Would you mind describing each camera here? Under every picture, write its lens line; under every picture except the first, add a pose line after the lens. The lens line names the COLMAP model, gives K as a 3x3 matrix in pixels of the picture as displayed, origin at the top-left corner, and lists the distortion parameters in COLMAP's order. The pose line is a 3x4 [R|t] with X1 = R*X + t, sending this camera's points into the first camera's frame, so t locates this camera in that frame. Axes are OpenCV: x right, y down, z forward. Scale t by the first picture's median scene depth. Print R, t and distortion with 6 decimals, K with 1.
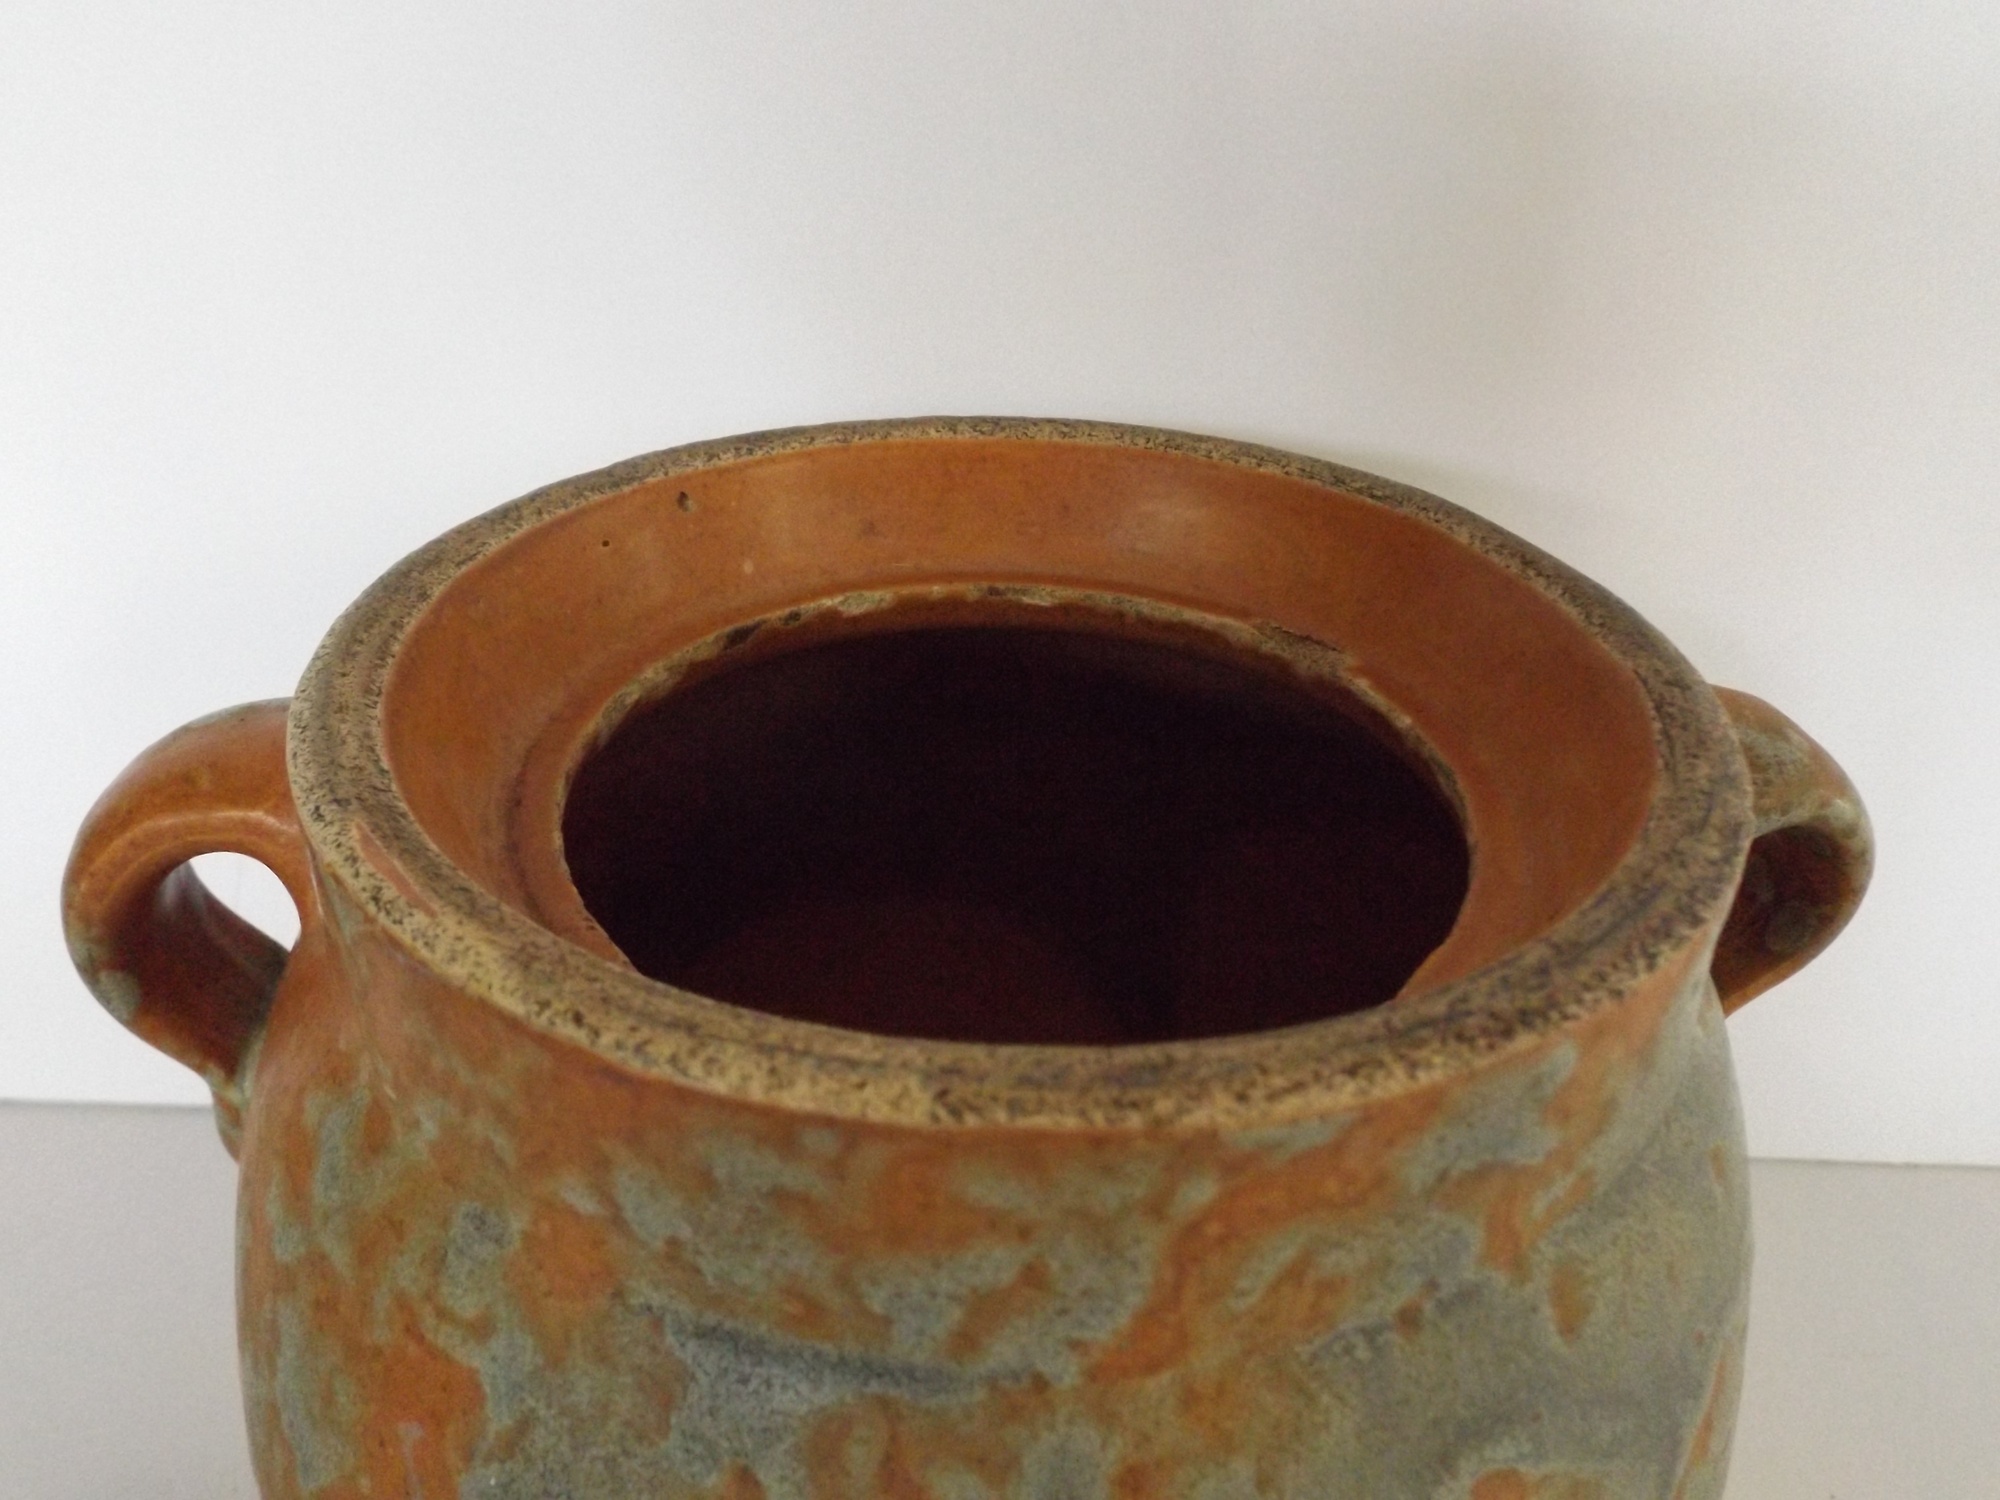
lens RADIAL K [[1435.6, 0, 997.0], [0, 1435.6, 764.7], [0, 0, 1]] dist [0.030933, -0.030745]
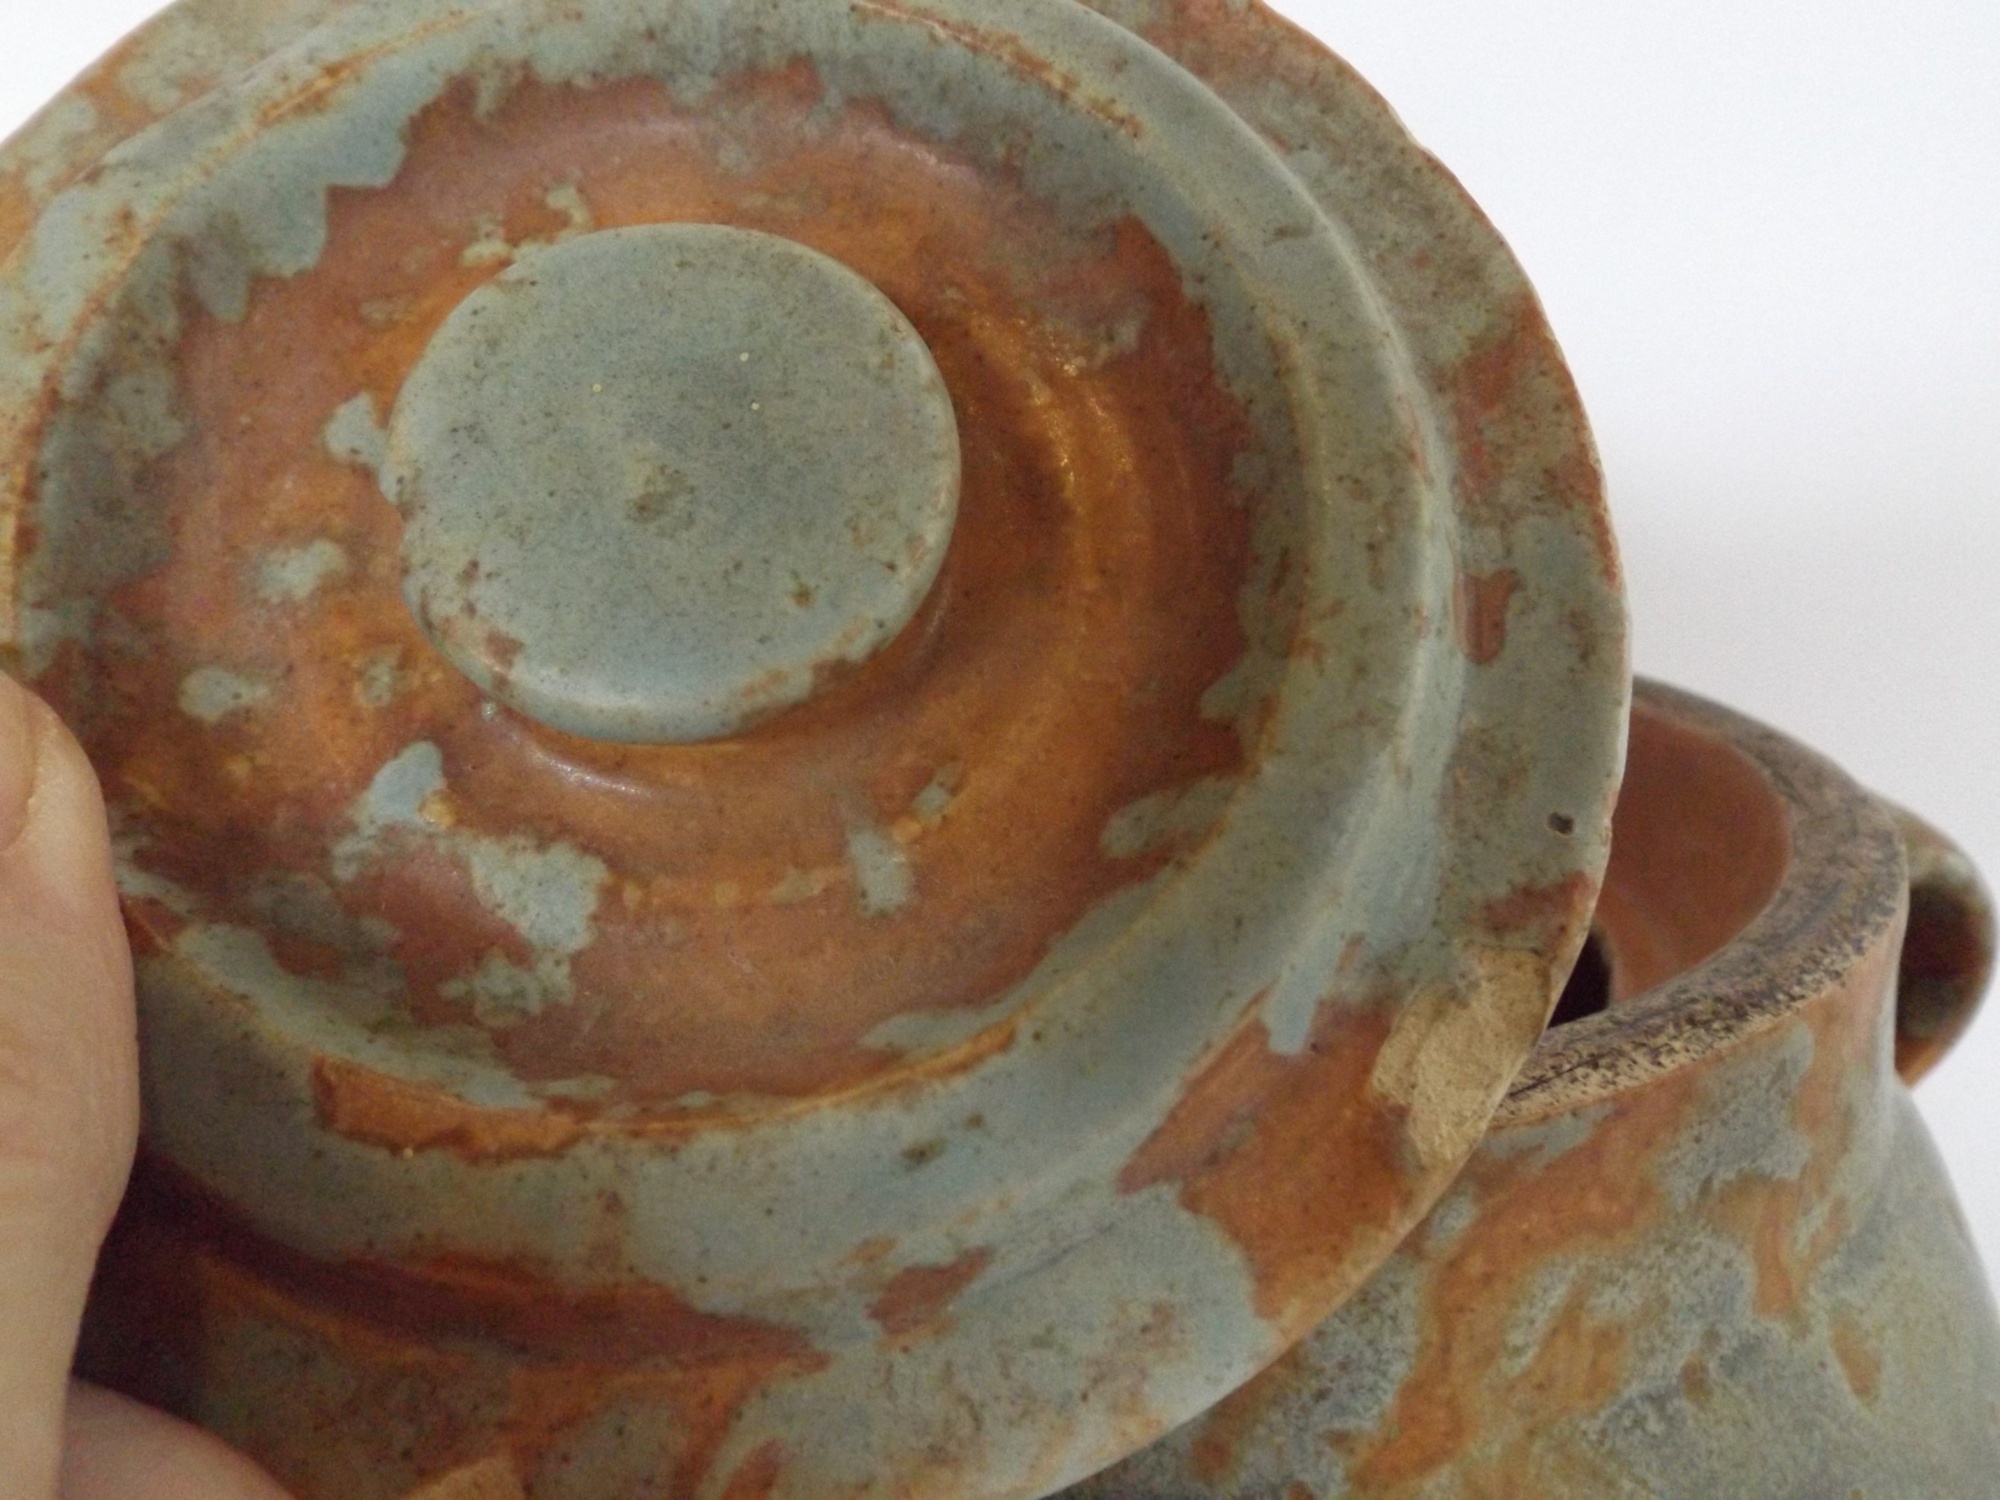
lens RADIAL K [[1435.6, 0, 1004.0], [0, 1435.6, 761.3], [0, 0, 1]] dist [0.030933, -0.030745]
pose [[0.992943, -0.112946, 0.036161, -0.124279], [0.118329, 0.963905, -0.238505, 0.183030], [-0.007918, 0.241101, 0.970468, 0.057225]]
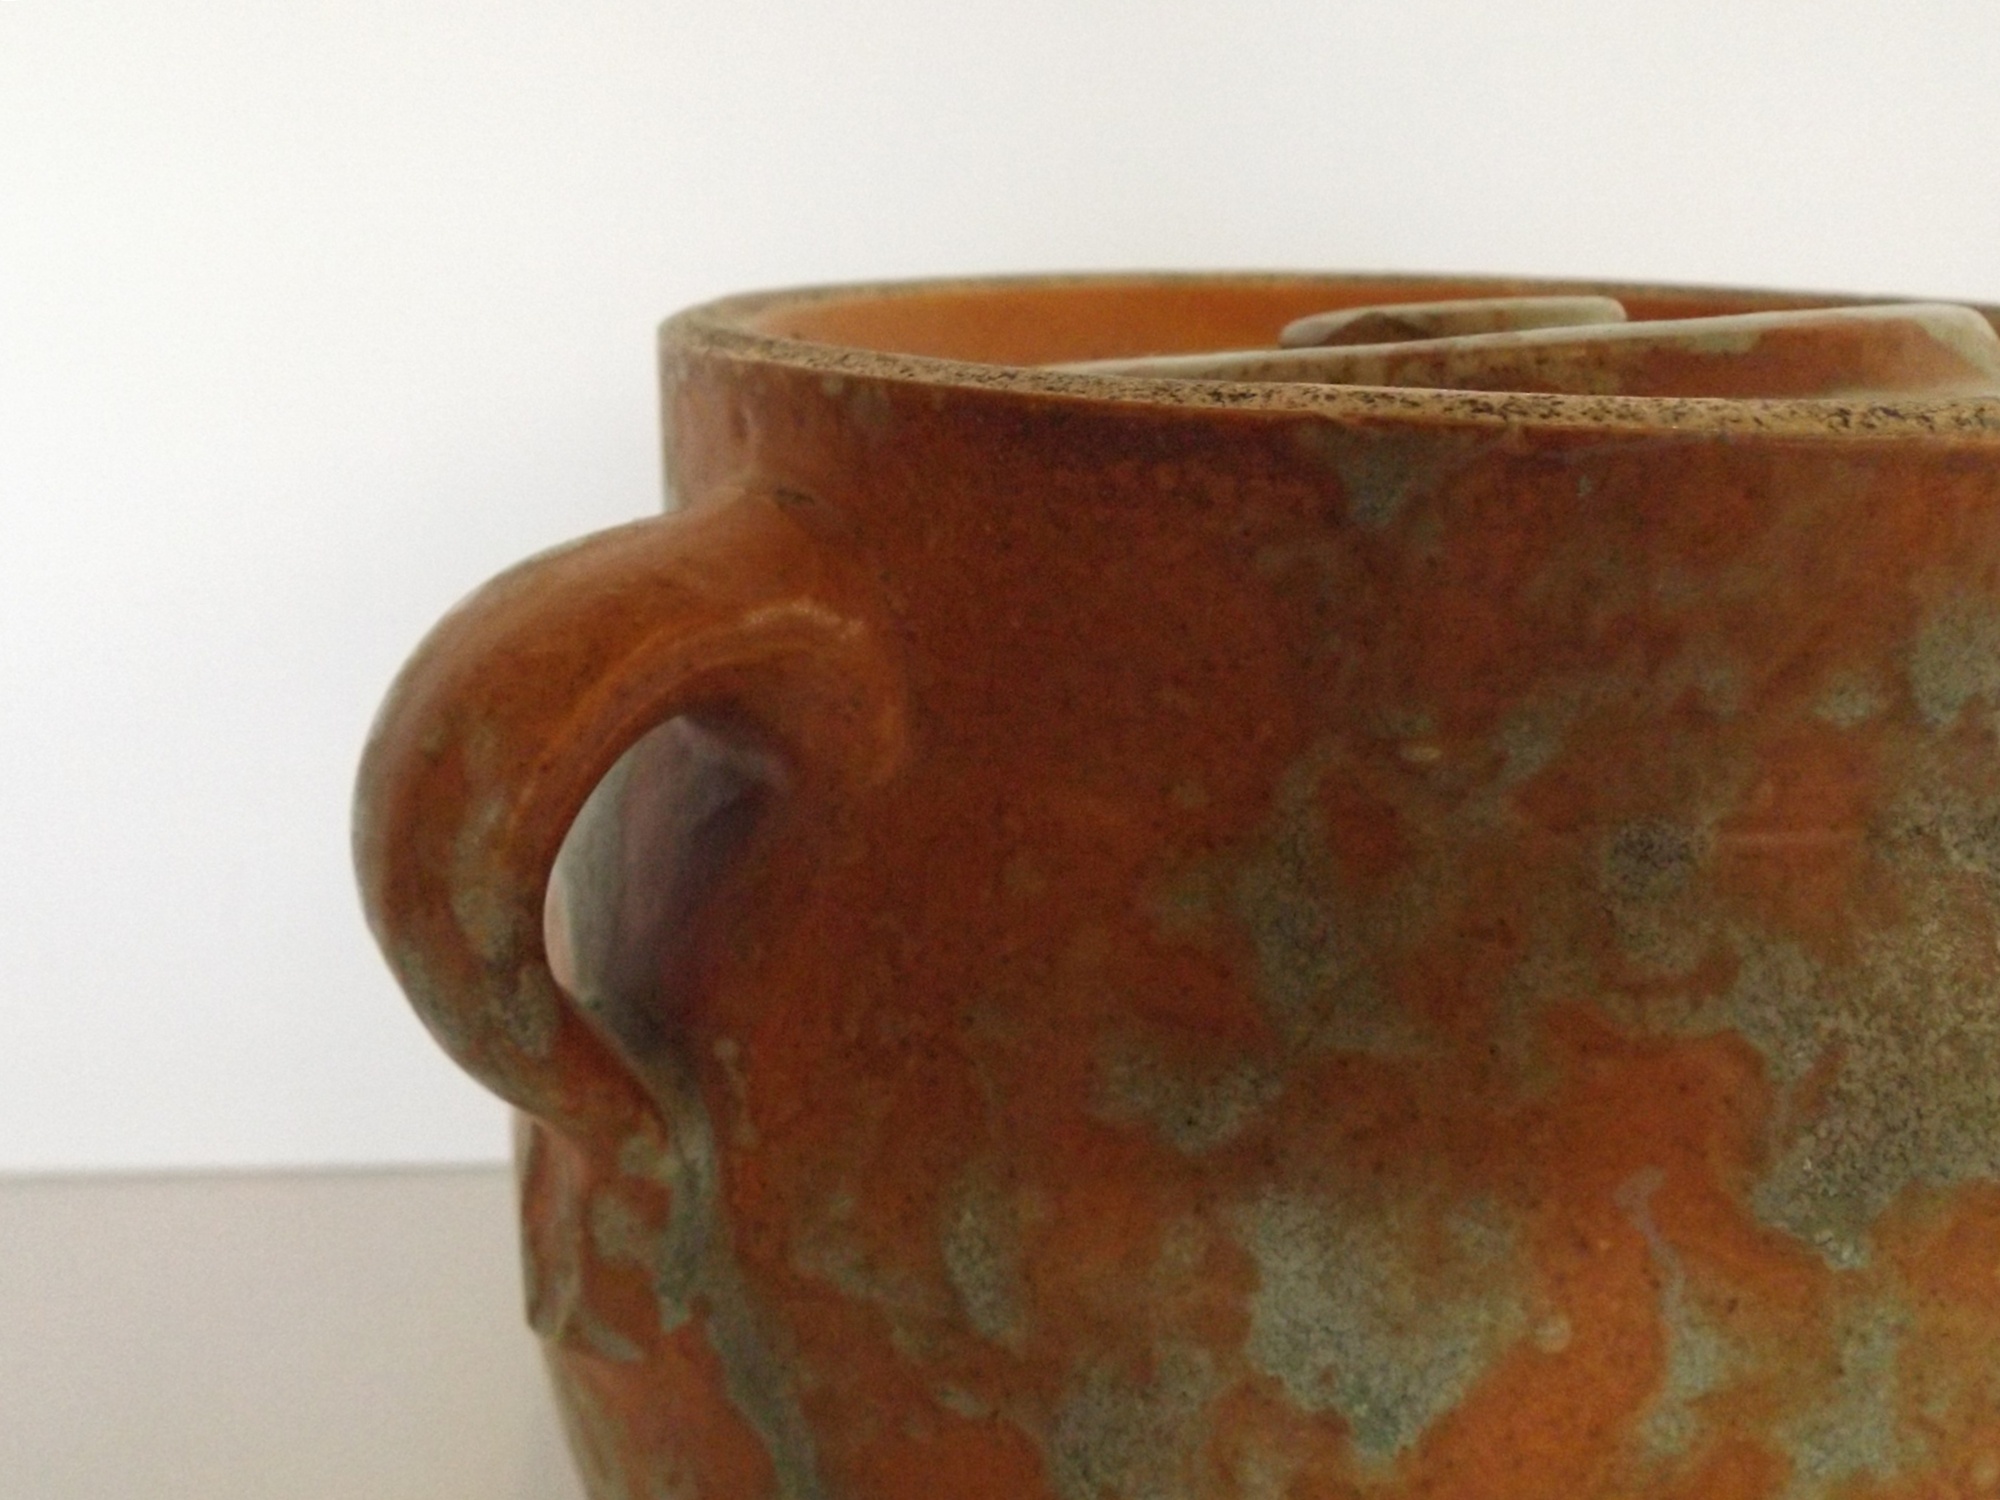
lens RADIAL K [[1435.6, 0, 1001.0], [0, 1435.6, 761.6], [0, 0, 1]] dist [0.030933, -0.030745]
pose [[0.825722, -0.224087, 0.517657, -1.064254], [0.312602, 0.945681, -0.089263, 0.253990], [-0.469535, 0.235527, 0.850919, 0.549896]]
